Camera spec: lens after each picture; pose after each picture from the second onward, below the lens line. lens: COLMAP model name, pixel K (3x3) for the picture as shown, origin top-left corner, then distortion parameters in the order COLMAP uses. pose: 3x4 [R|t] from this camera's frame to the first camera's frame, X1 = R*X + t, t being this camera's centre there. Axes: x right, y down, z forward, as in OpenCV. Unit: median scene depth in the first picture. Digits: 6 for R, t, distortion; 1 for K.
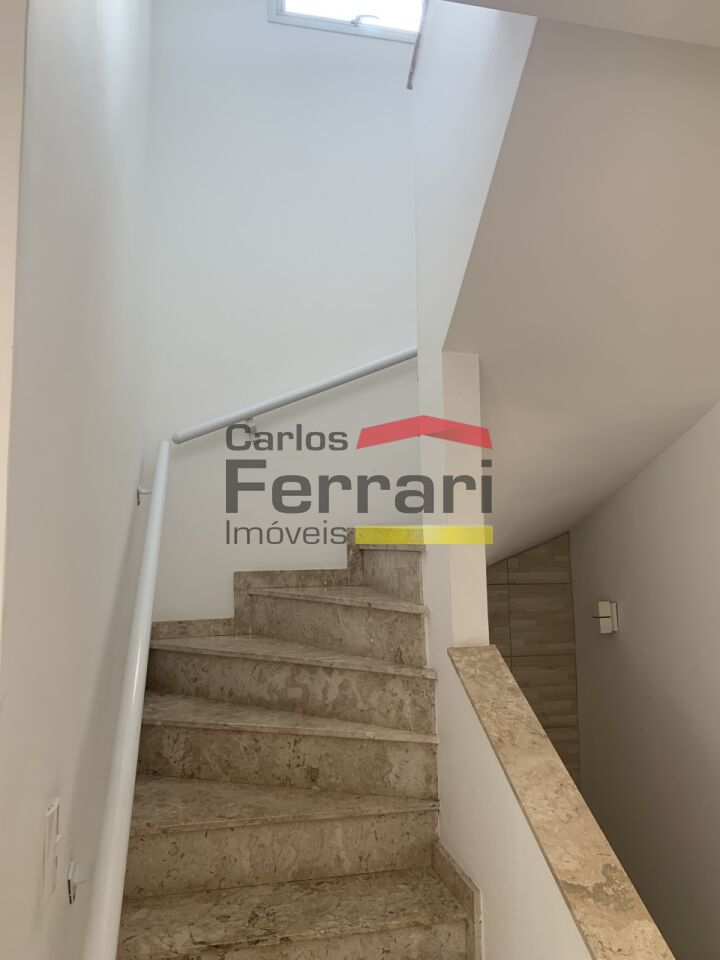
lens RADIAL K [[731.1, 0, 363.2], [0, 731.1, 483.4], [0, 0, 1]] dist [-0.000174, -0.001956]
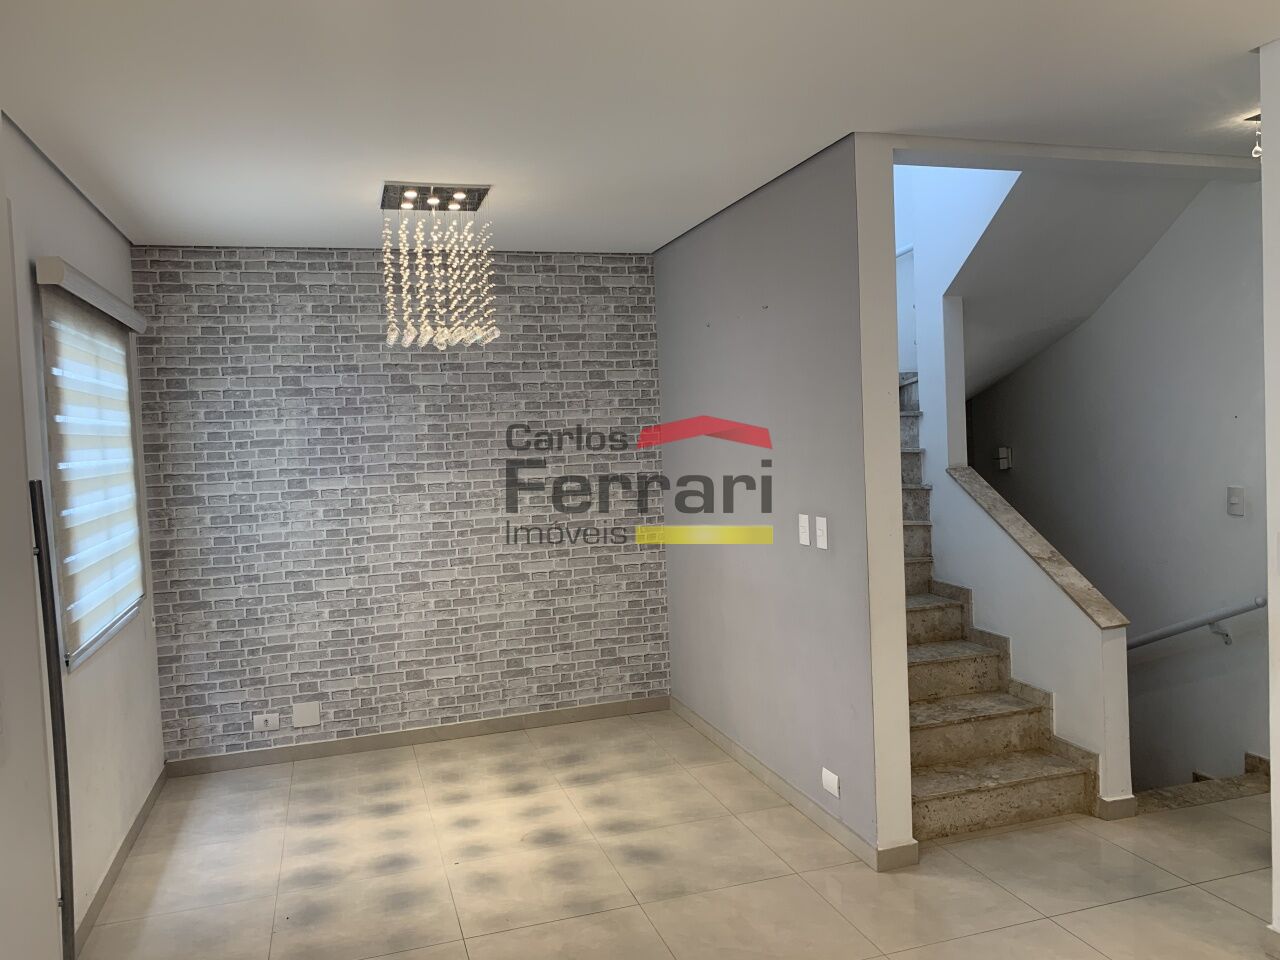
lens RADIAL K [[974.7, 0, 635.4], [0, 974.7, 475.7], [0, 0, 1]] dist [-0.000174, -0.001956]
pose [[0.995152, -0.027746, 0.094357, -0.817913], [0.014164, 0.989812, 0.141676, -0.100792], [-0.097327, -0.139653, 0.985406, -1.207895]]
